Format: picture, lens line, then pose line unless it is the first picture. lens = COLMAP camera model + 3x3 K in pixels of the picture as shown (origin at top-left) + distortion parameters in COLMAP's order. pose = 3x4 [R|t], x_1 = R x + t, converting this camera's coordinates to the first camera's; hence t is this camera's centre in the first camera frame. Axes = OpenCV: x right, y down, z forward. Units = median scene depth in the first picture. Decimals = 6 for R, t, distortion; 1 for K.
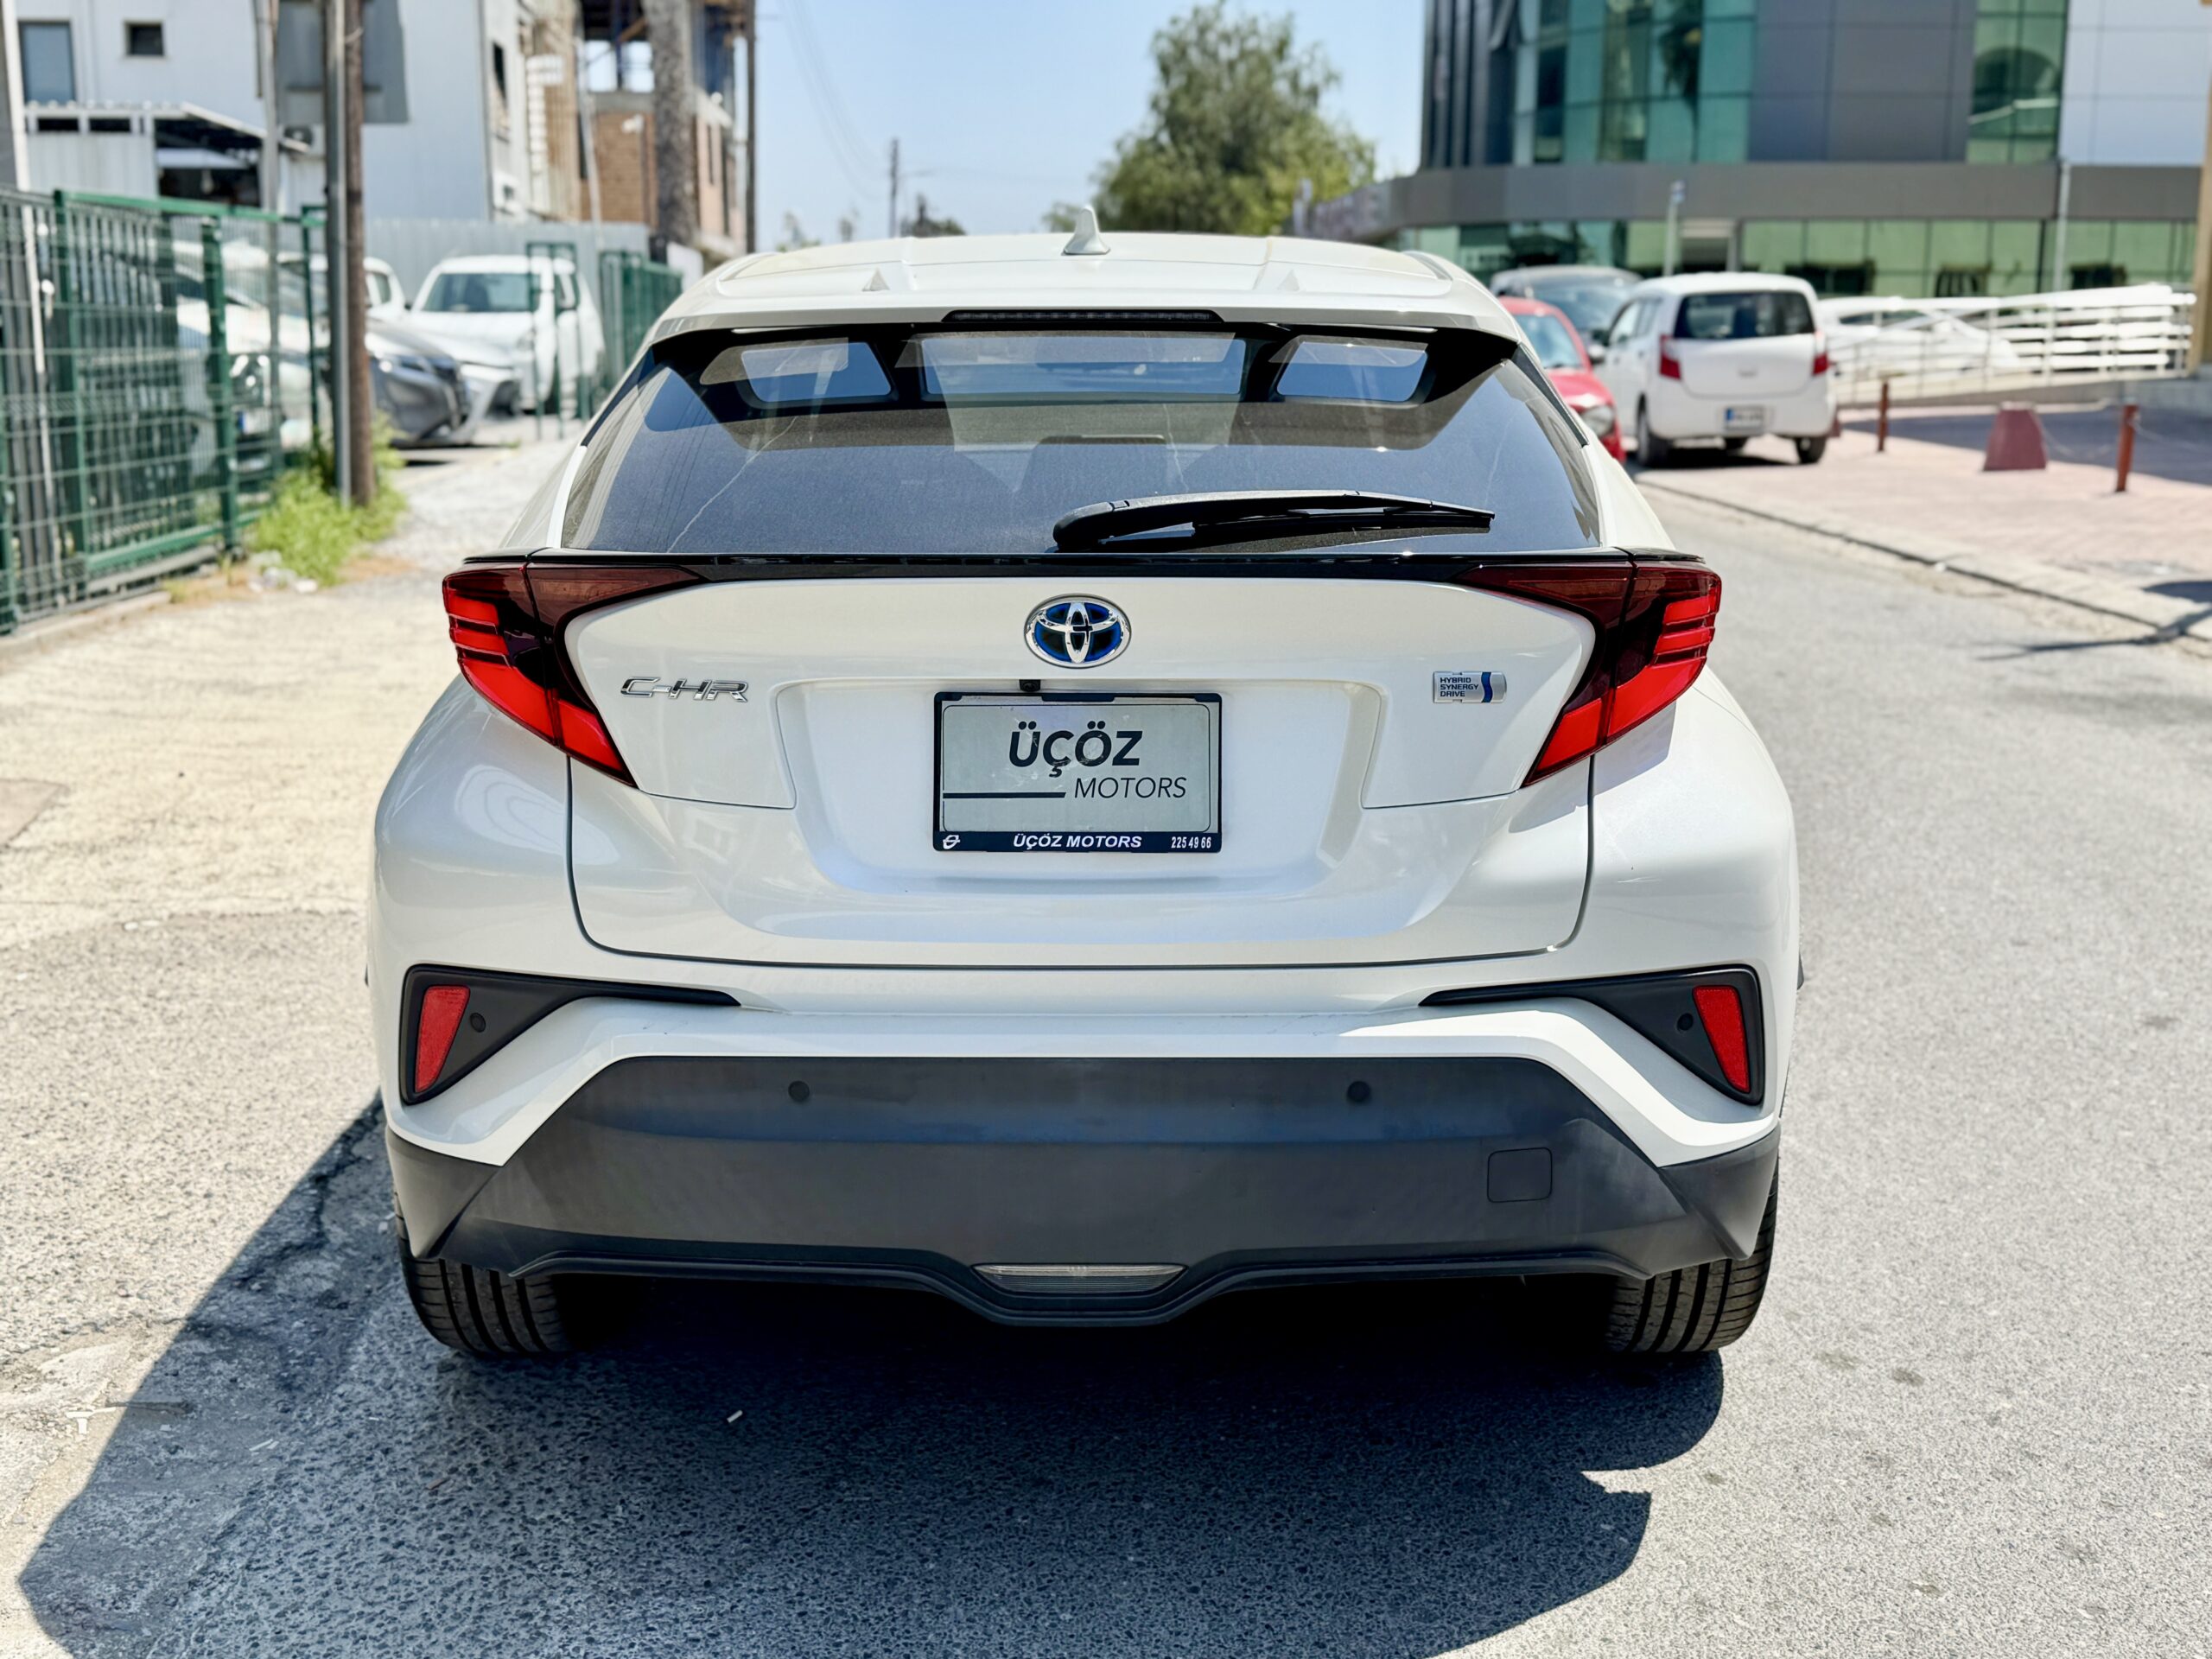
lens RADIAL K [[2437.6, 0, 1106.0], [0, 2437.6, 829.5], [0, 0, 1]] dist [0.177570, -0.311810]
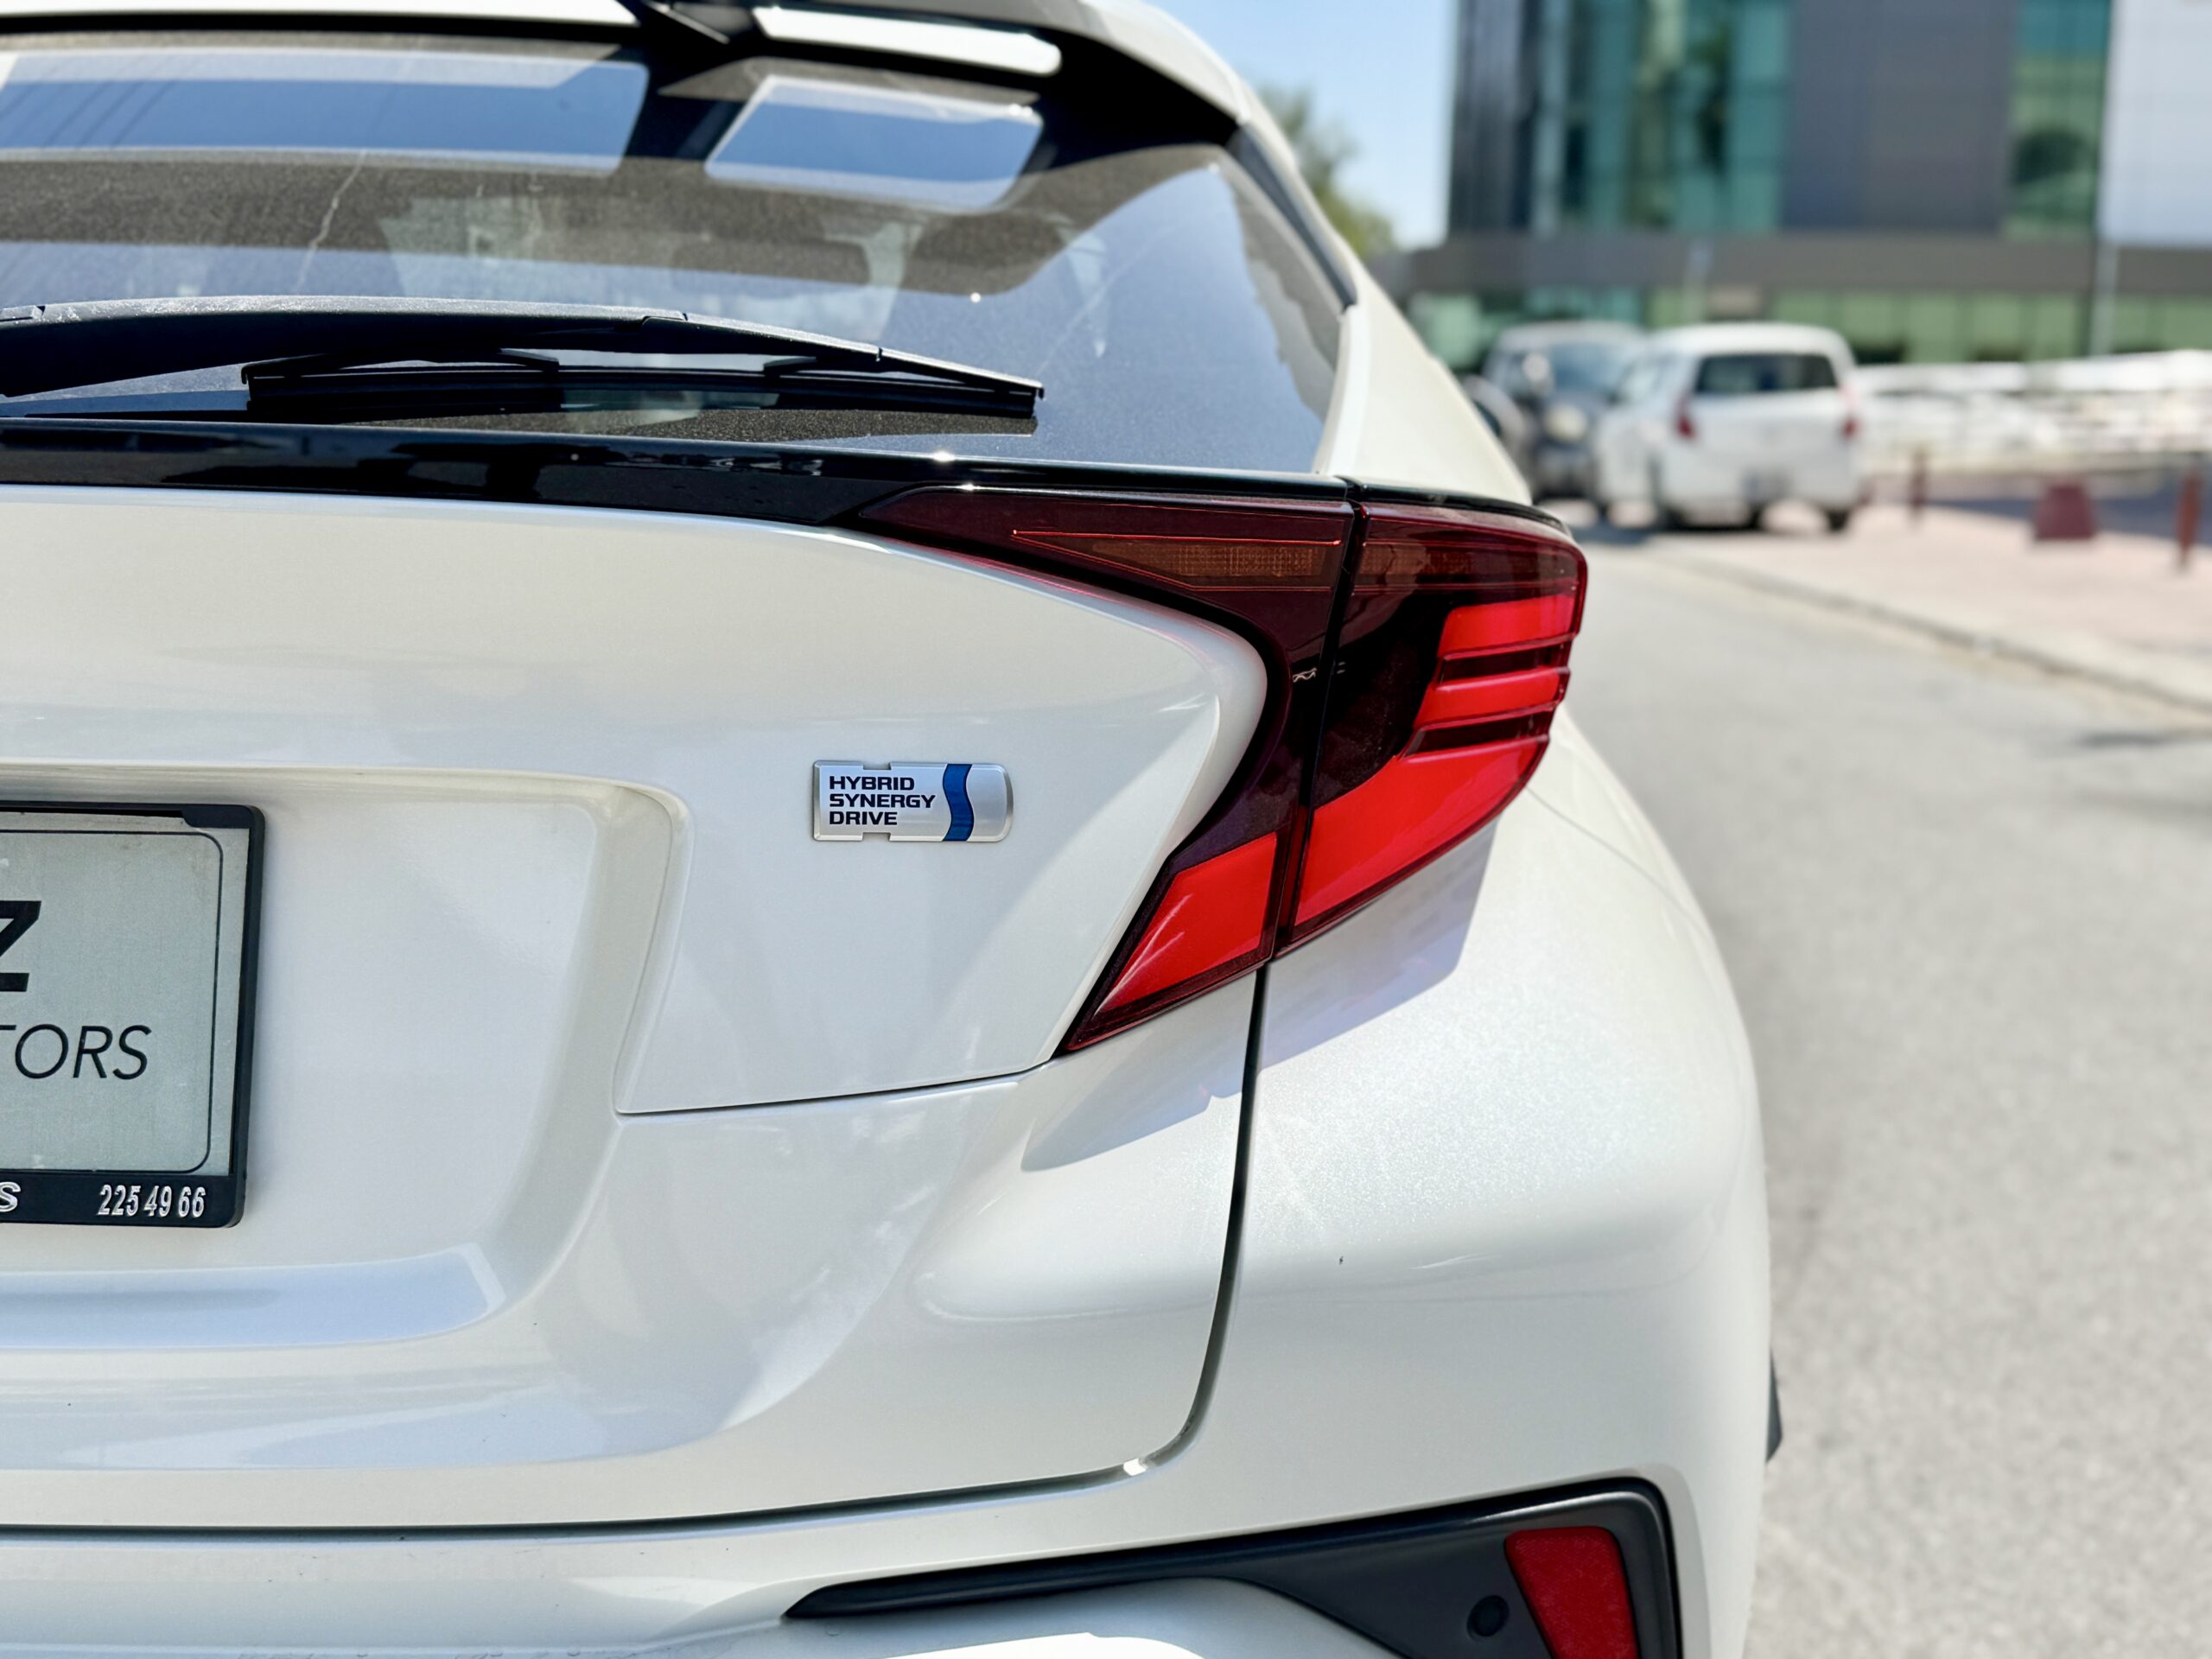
lens RADIAL K [[2443.4, 0, 1106.0], [0, 2443.4, 829.5], [0, 0, 1]] dist [0.149044, -0.331476]
pose [[0.999780, 0.017694, -0.011296, 0.115558], [-0.018038, 0.999355, -0.031047, -0.026589], [0.010739, 0.031244, 0.999454, 0.385540]]
